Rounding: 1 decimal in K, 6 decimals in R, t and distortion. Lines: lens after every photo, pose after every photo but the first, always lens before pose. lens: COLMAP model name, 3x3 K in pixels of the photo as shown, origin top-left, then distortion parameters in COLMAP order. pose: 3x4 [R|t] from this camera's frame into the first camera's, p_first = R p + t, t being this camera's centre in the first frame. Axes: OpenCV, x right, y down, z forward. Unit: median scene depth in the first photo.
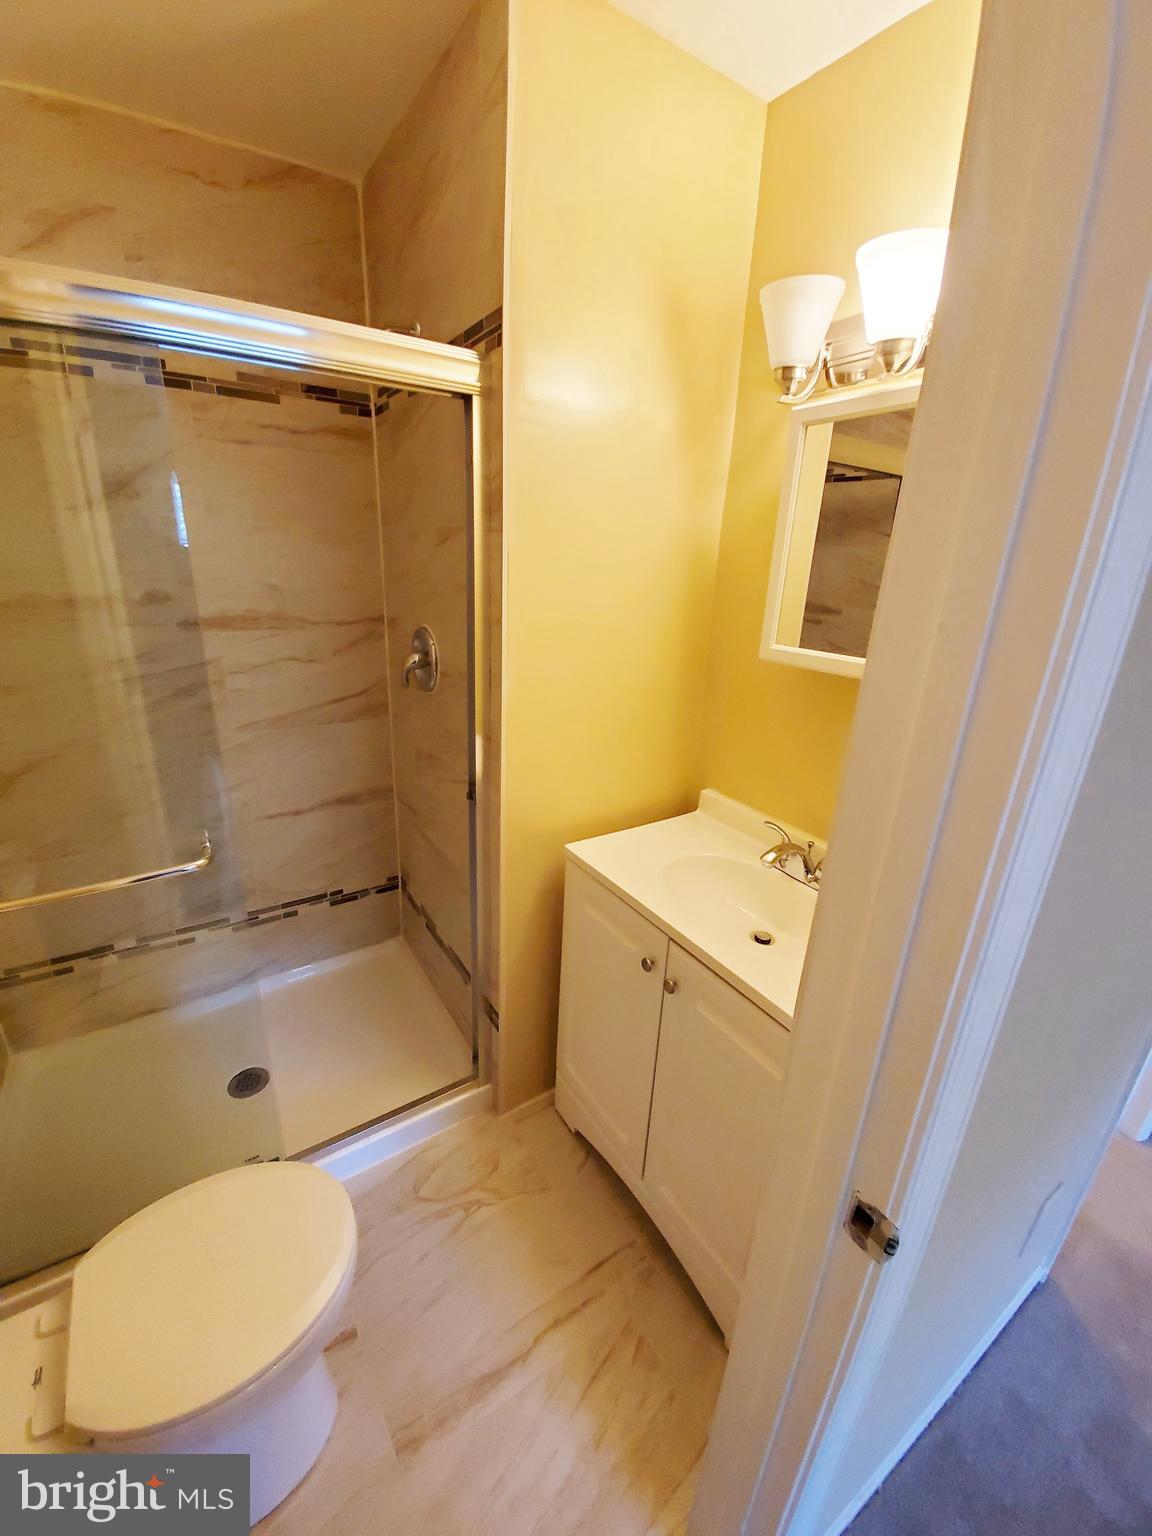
lens RADIAL K [[617.5, 0, 576.0], [0, 617.5, 768.0], [0, 0, 1]] dist [0.010814, -0.016601]
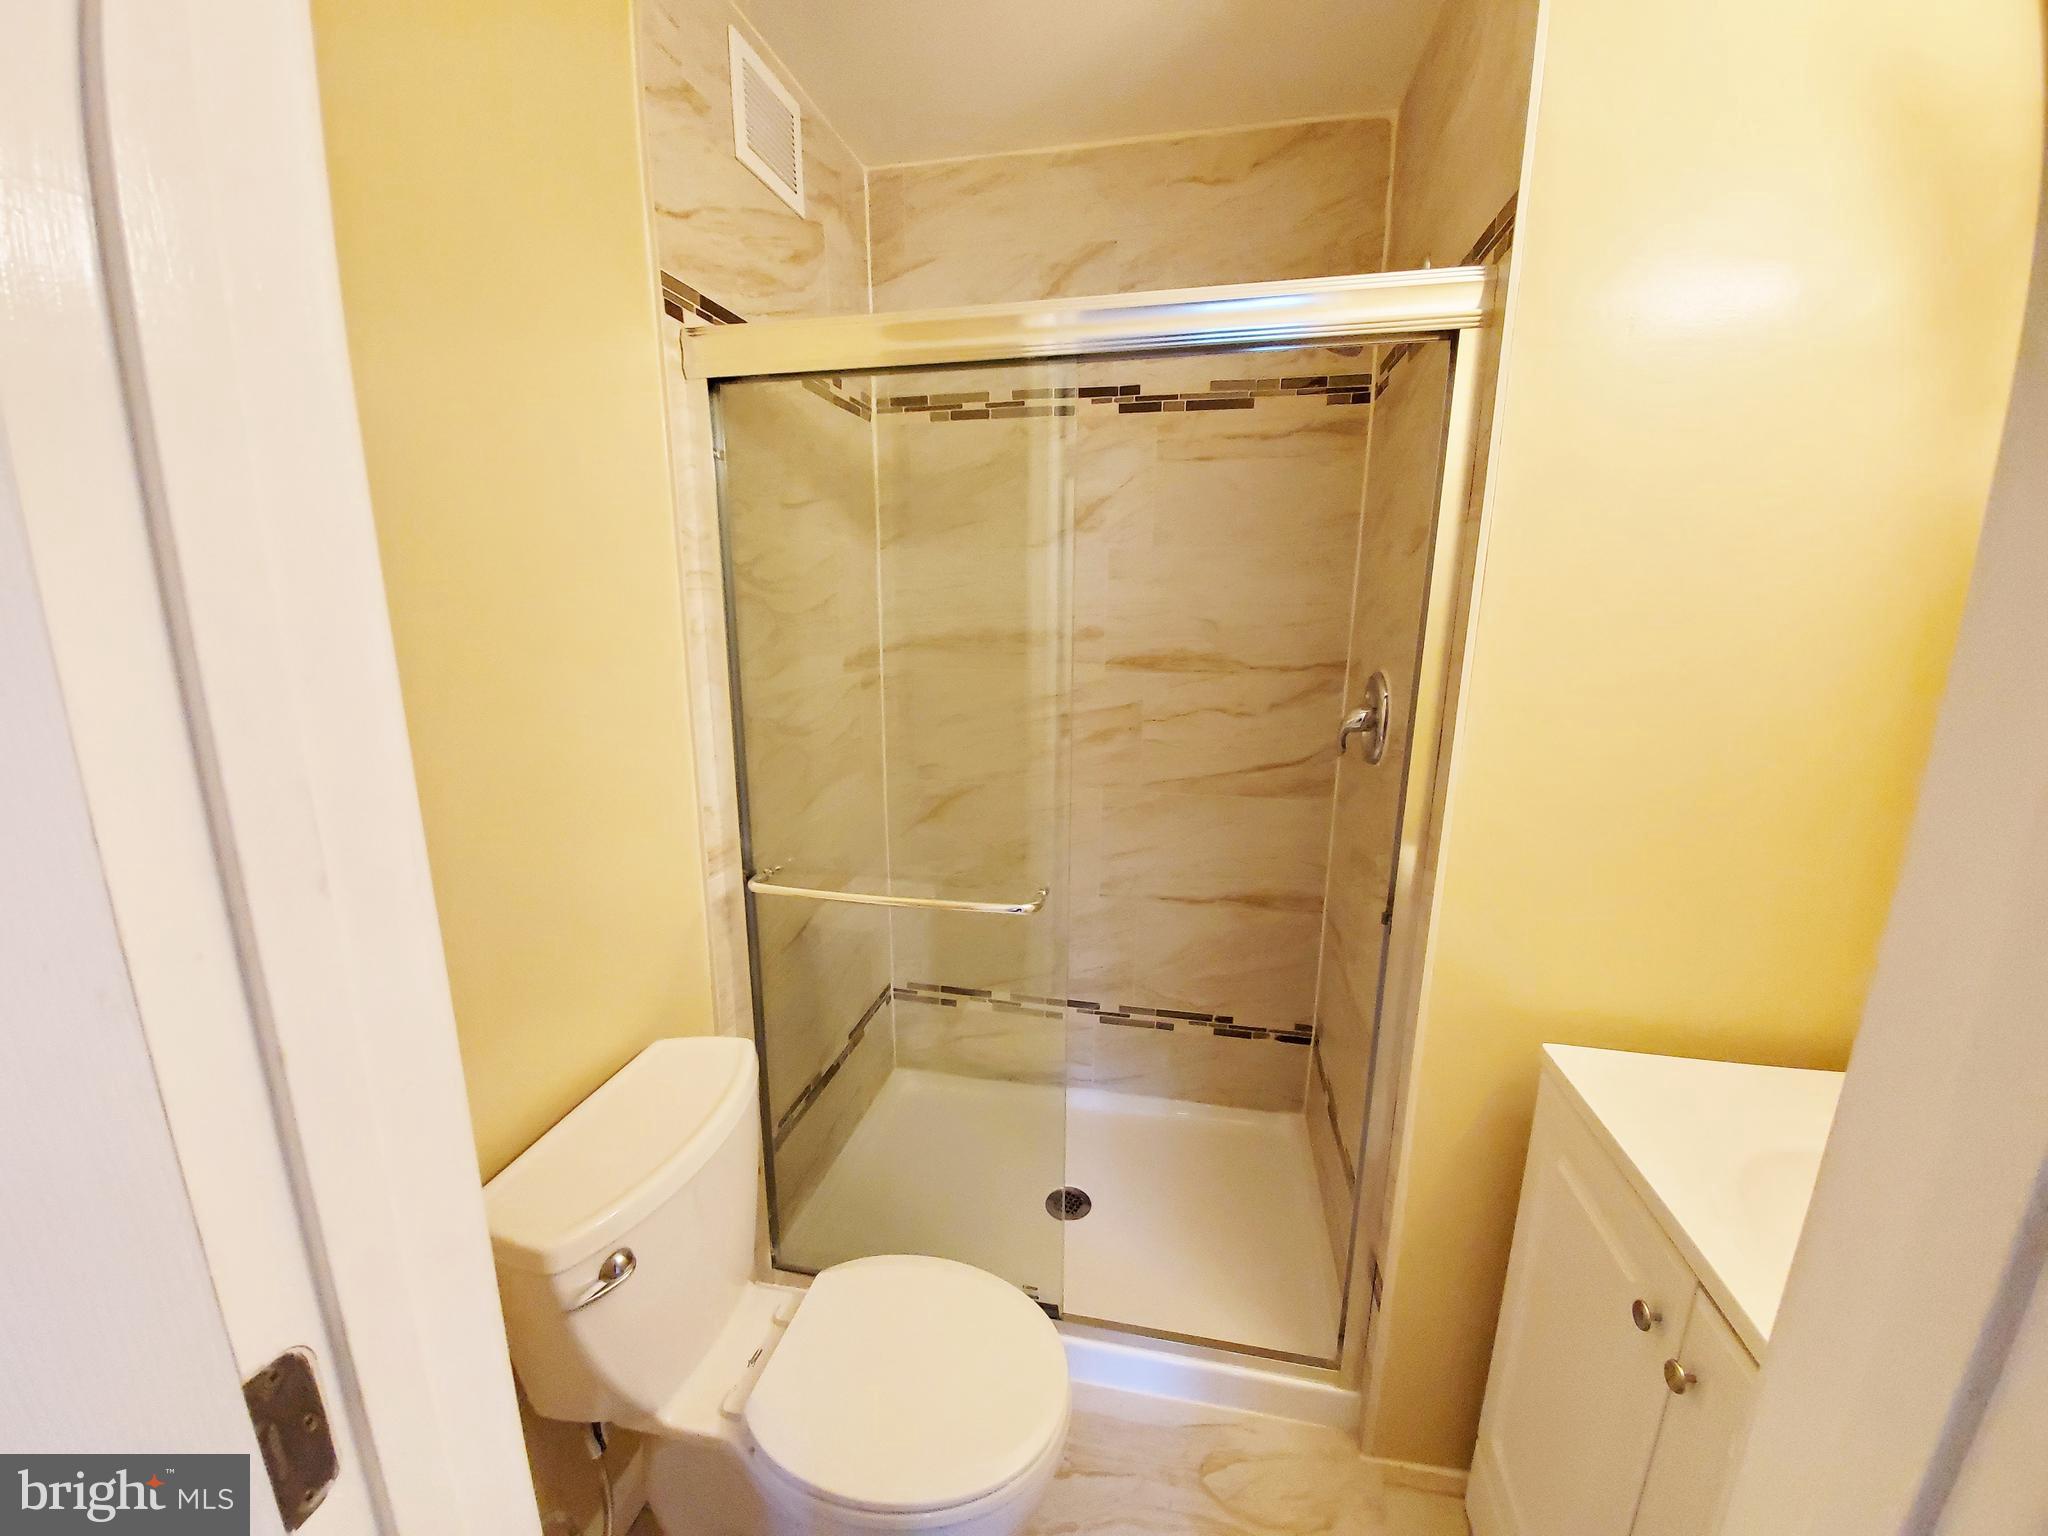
lens RADIAL K [[823.4, 0, 1012.6], [0, 823.4, 784.4], [0, 0, 1]] dist [0.010814, -0.016601]
pose [[0.699382, 0.120221, -0.704565, 0.129881], [-0.209677, 0.976892, -0.041446, 0.021020], [0.683301, 0.176717, 0.708428, 0.072491]]
